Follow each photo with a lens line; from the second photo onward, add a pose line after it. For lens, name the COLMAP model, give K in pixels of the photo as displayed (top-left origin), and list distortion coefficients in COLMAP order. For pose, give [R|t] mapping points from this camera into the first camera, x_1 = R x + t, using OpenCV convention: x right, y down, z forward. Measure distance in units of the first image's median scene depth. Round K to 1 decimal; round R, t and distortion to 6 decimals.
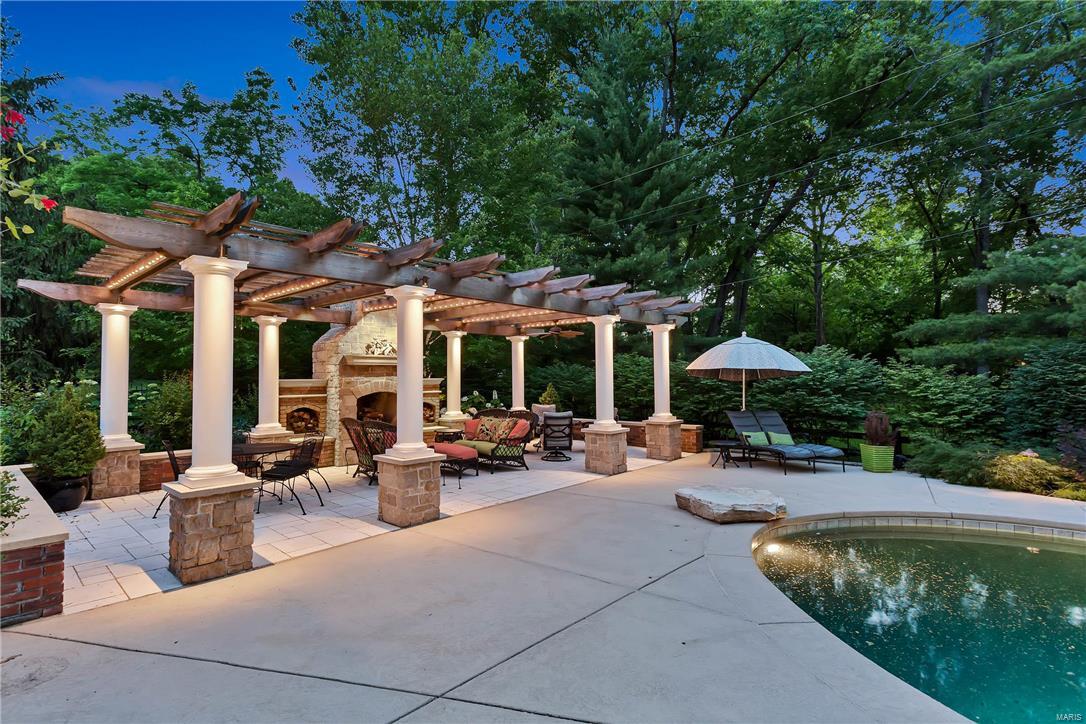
lens RADIAL K [[536.7, 0, 538.5], [0, 536.7, 361.9], [0, 0, 1]] dist [0.003591, 0.000673]
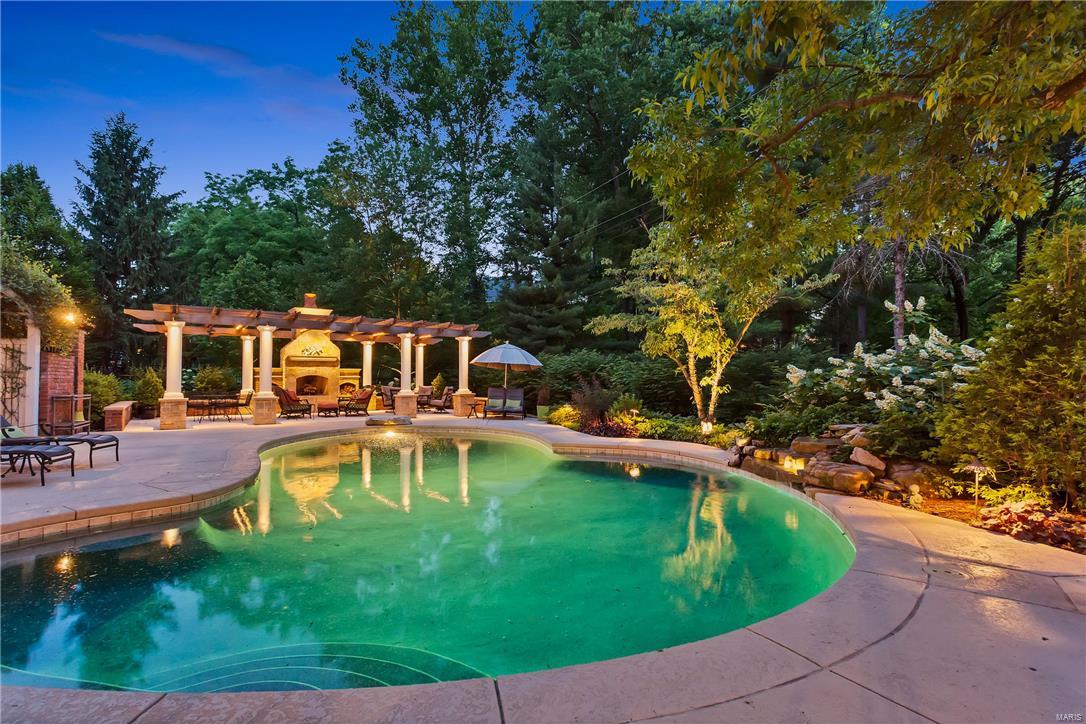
lens RADIAL K [[526.2, 0, 534.9], [0, 526.2, 361.9], [0, 0, 1]] dist [0.010837, 0.000250]
pose [[0.976902, -0.000148, -0.213689, 0.766655], [0.000653, 0.999997, 0.002292, 0.005299], [0.213688, -0.002379, 0.976899, -0.558146]]
